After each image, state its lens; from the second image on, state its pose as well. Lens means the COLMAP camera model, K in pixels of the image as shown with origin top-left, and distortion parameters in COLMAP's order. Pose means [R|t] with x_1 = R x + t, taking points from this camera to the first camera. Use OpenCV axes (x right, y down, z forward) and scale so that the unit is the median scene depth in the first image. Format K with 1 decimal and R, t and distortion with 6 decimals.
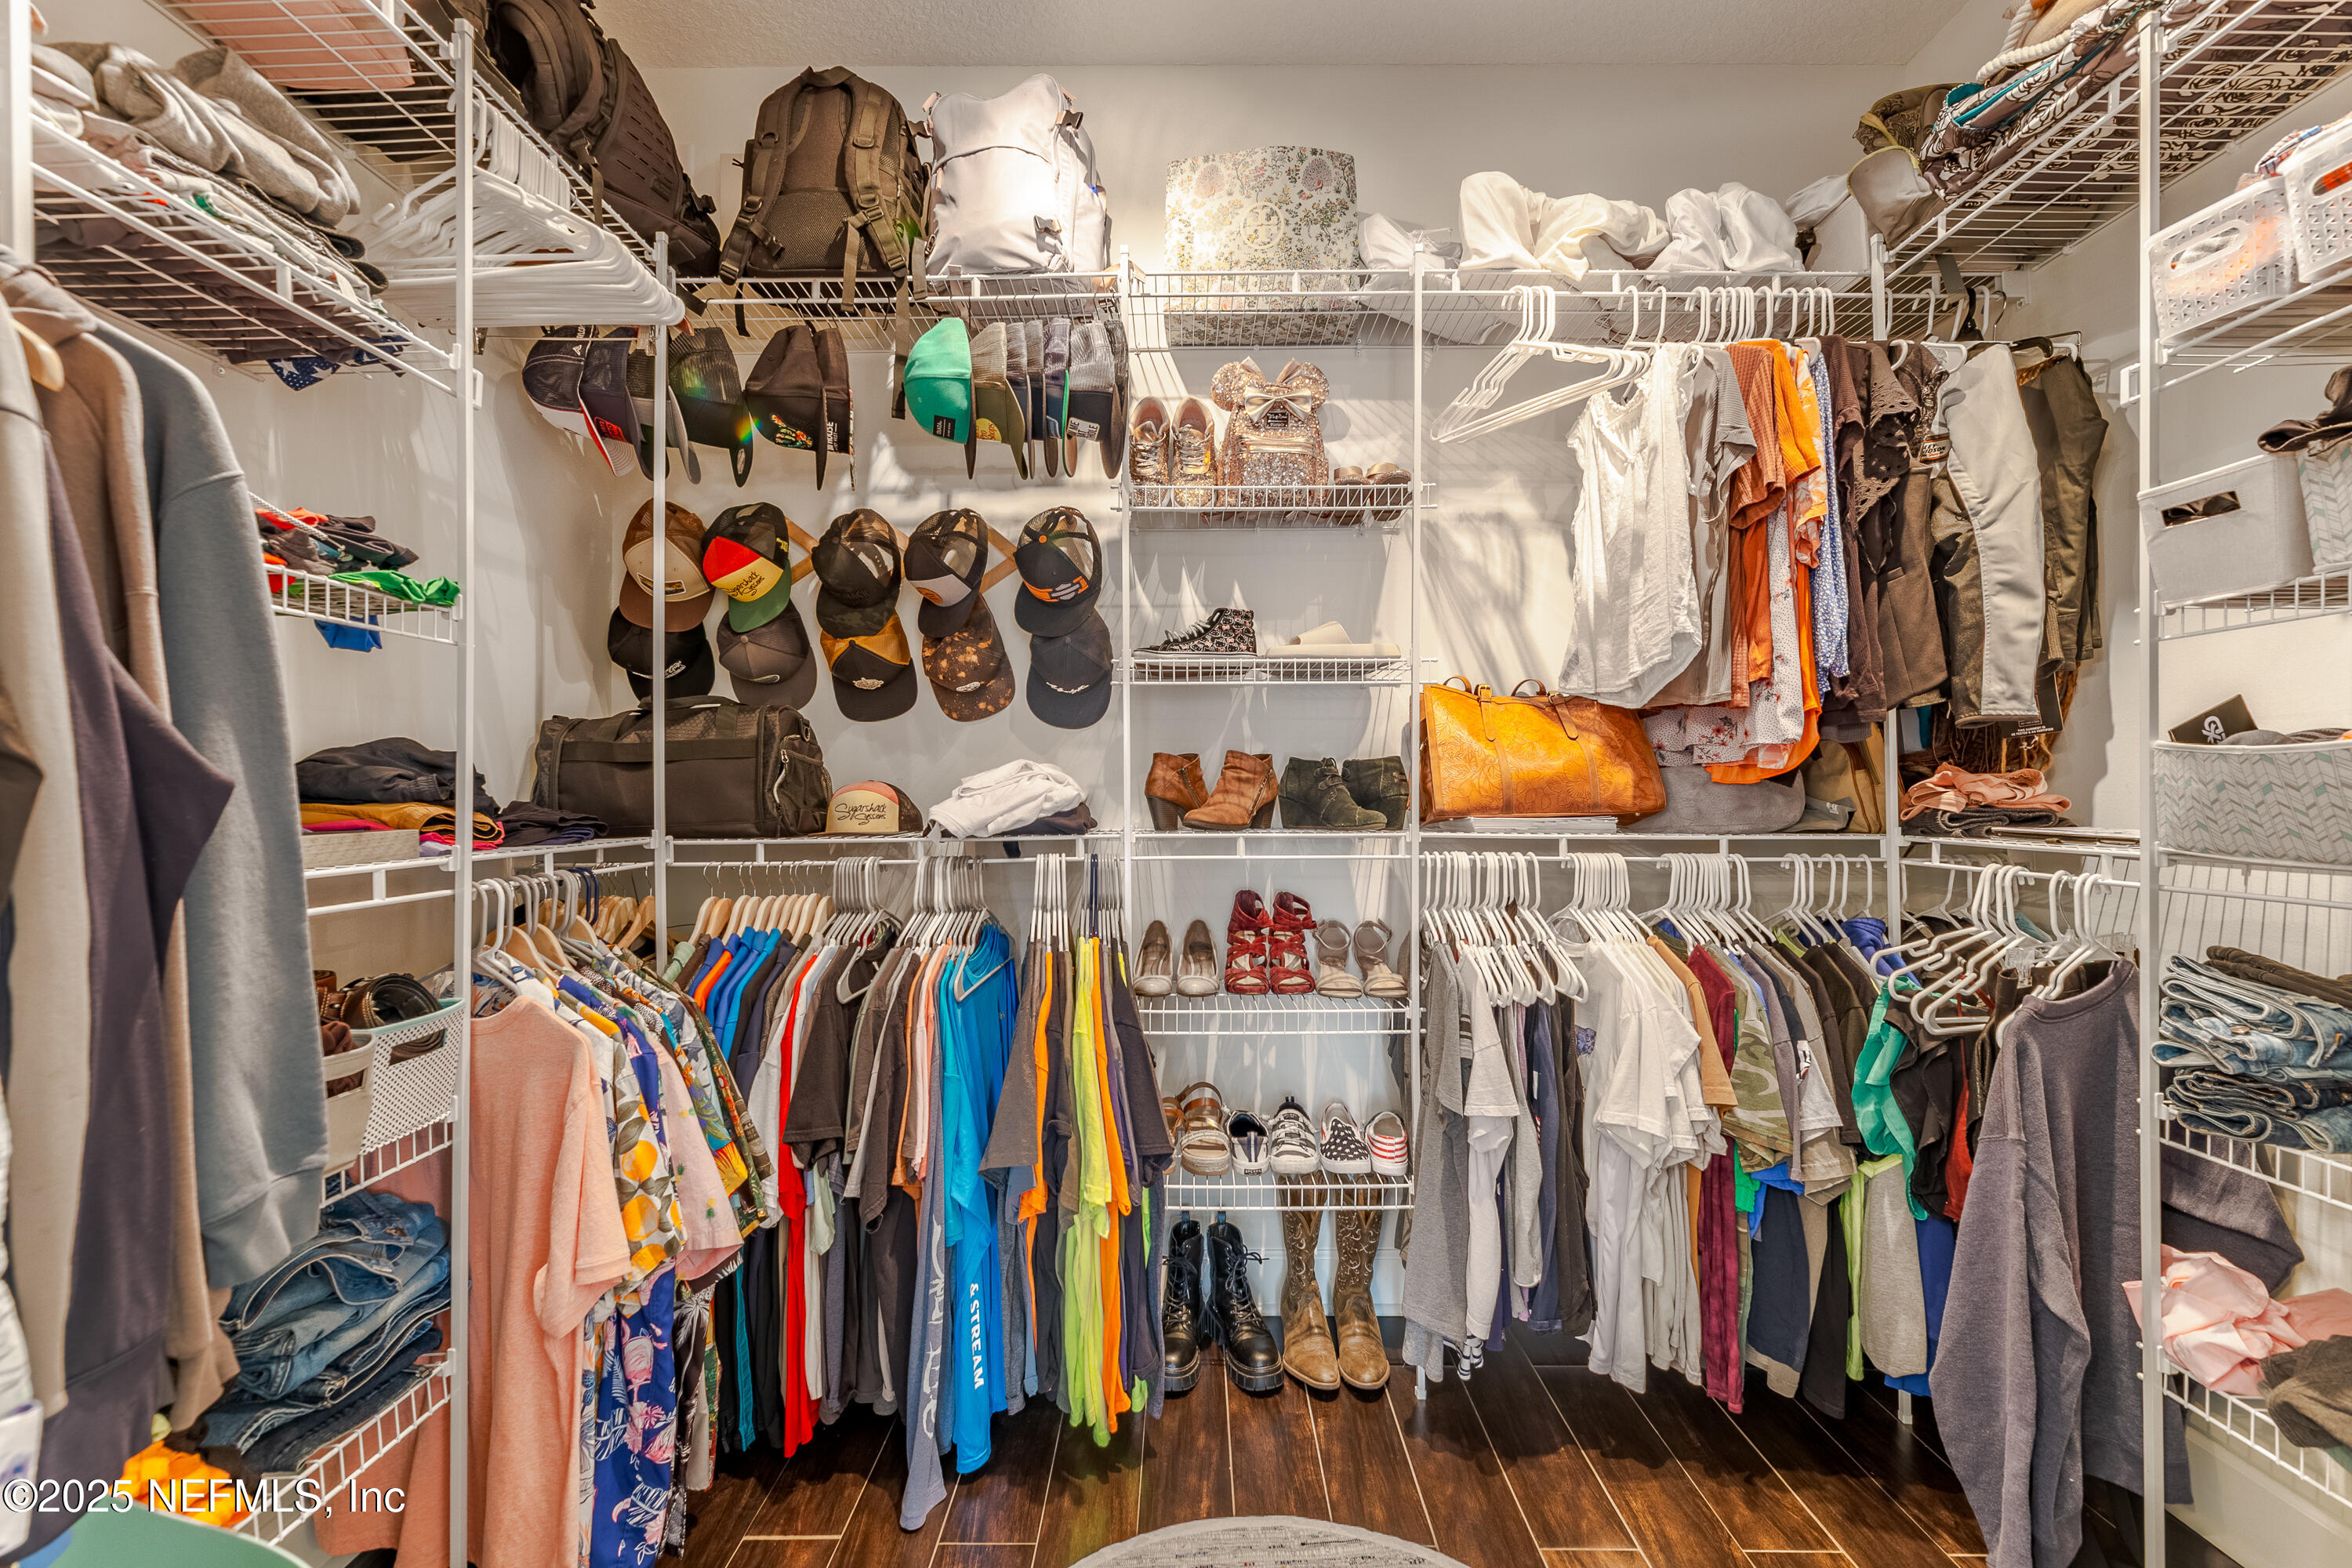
lens RADIAL K [[964.8, 0, 1175.9], [0, 964.8, 800.0], [0, 0, 1]] dist [-0.001467, 0.000366]
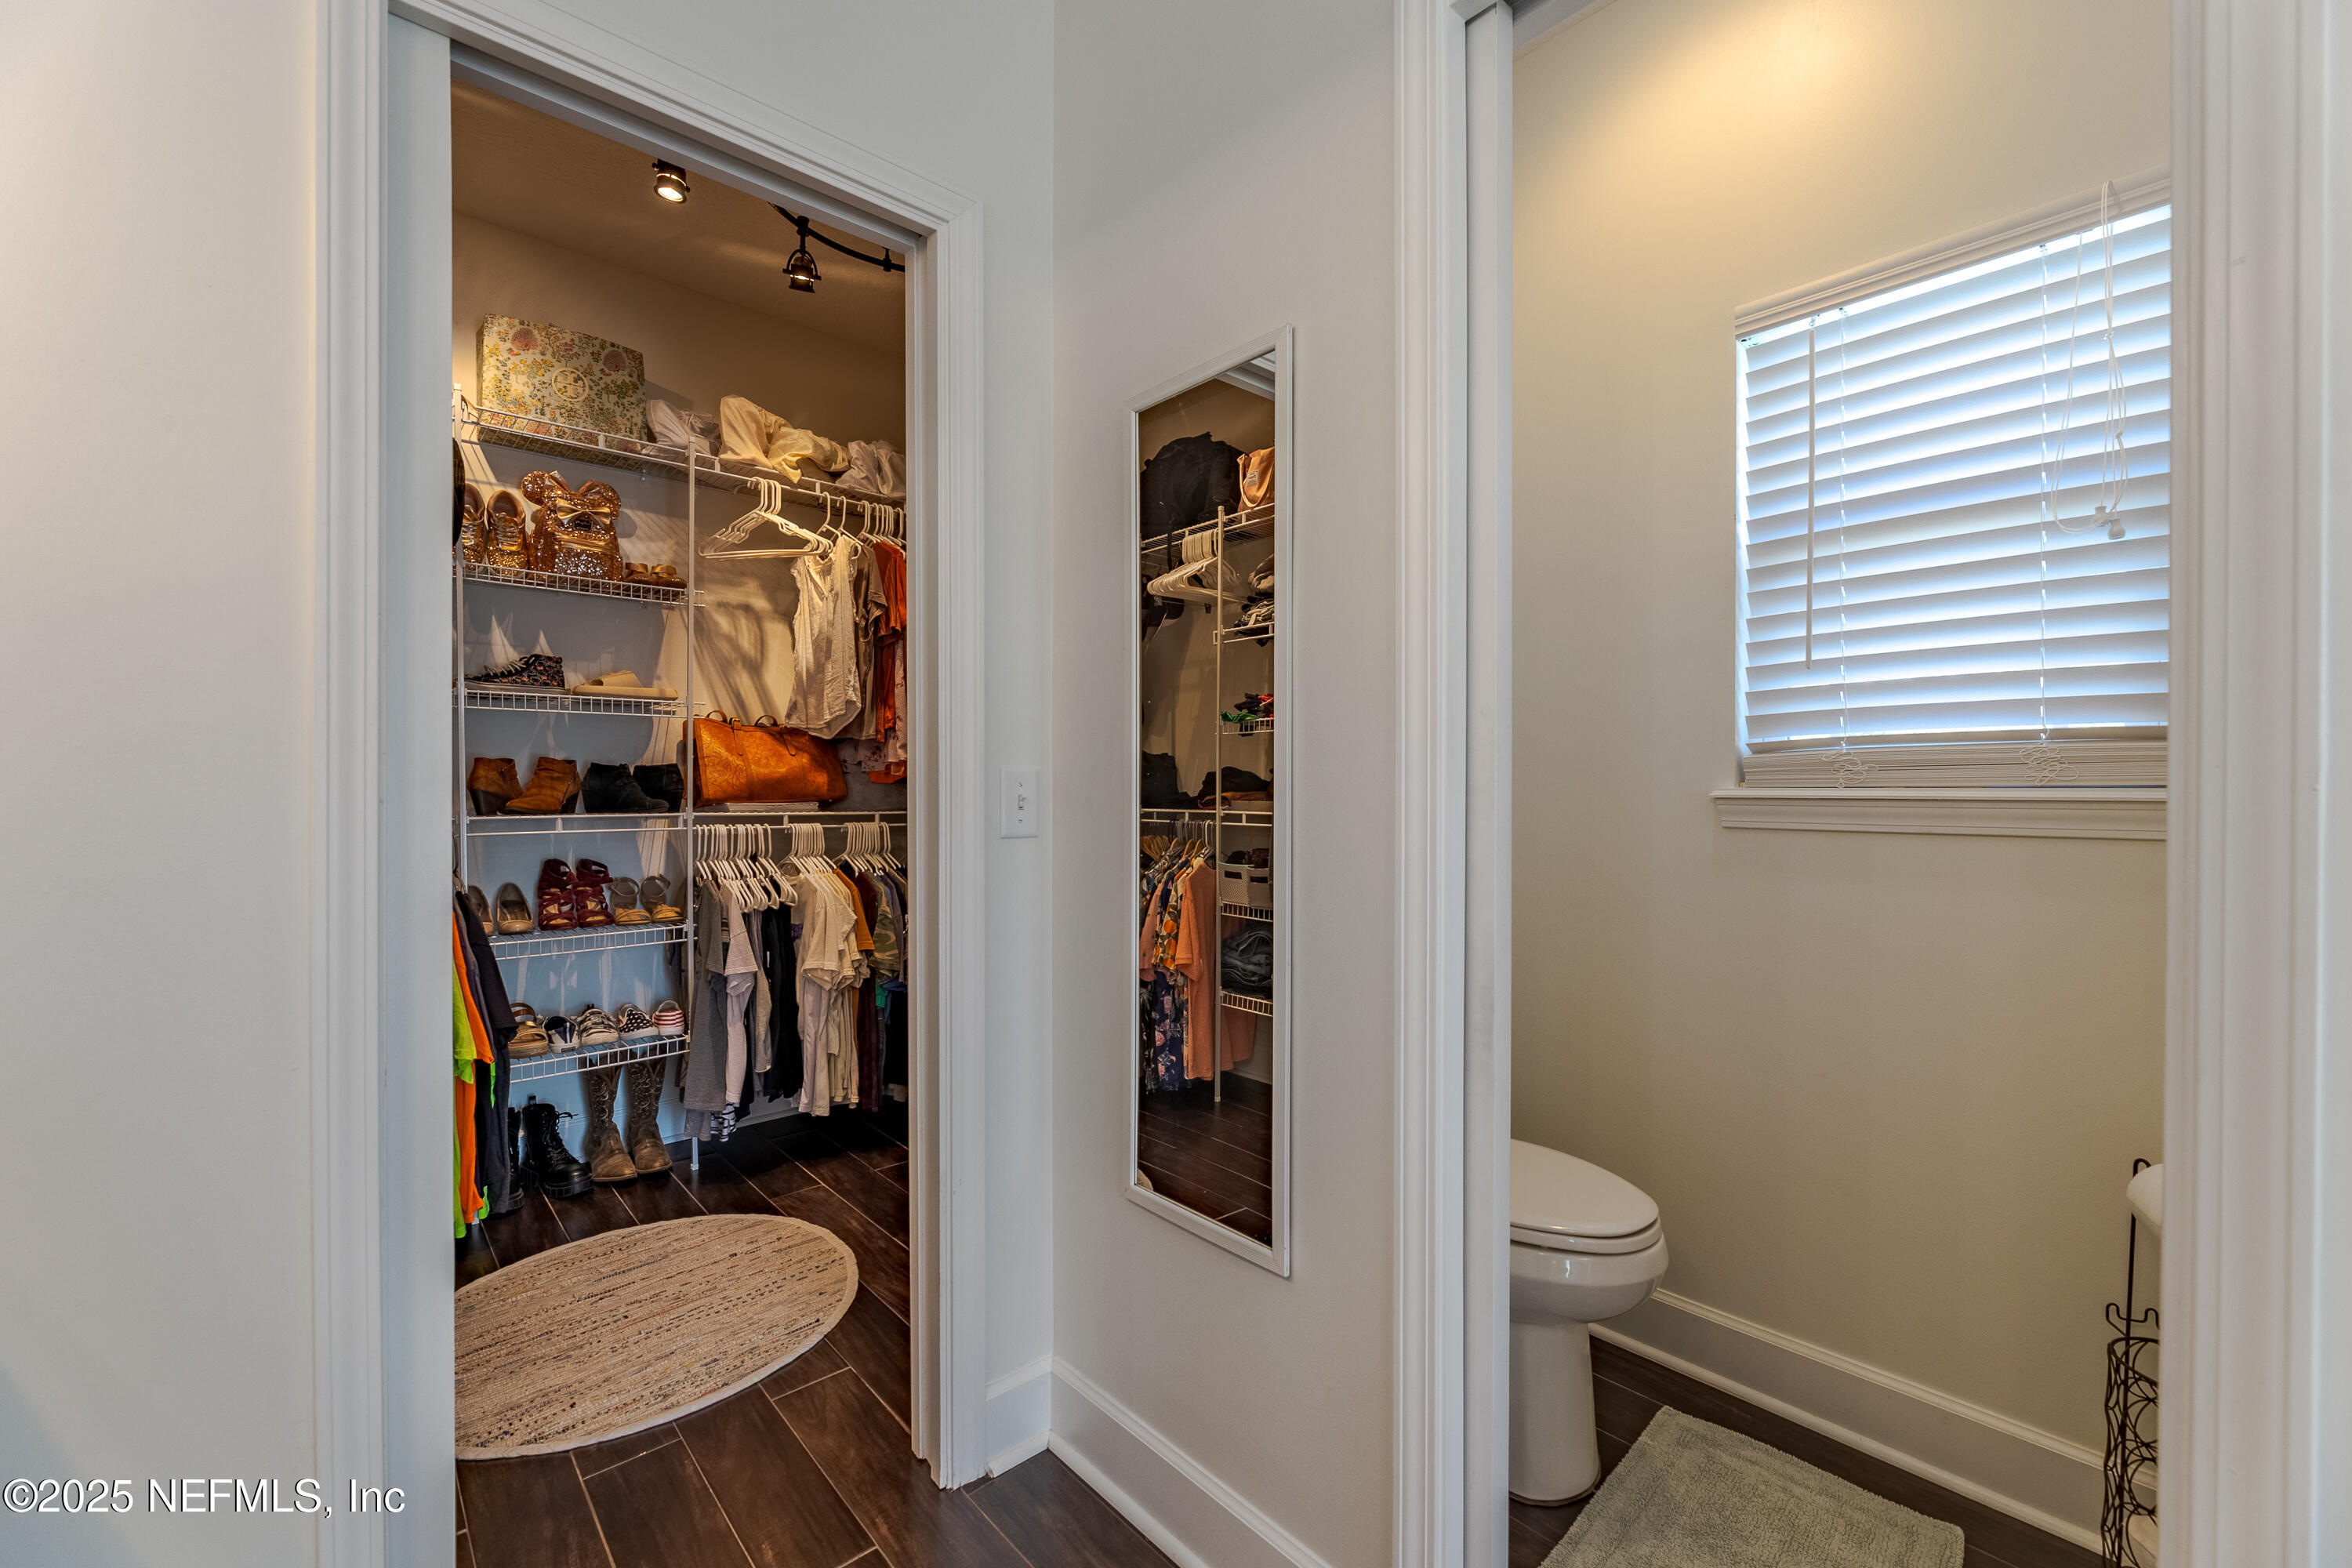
lens RADIAL K [[935.4, 0, 1176.0], [0, 935.4, 784.0], [0, 0, 1]] dist [0.000352, -0.000059]
pose [[0.730065, 0.003475, 0.683369, -0.206599], [0.004472, 0.999941, -0.009862, 0.004827], [-0.683363, 0.010256, 0.730007, -0.626364]]
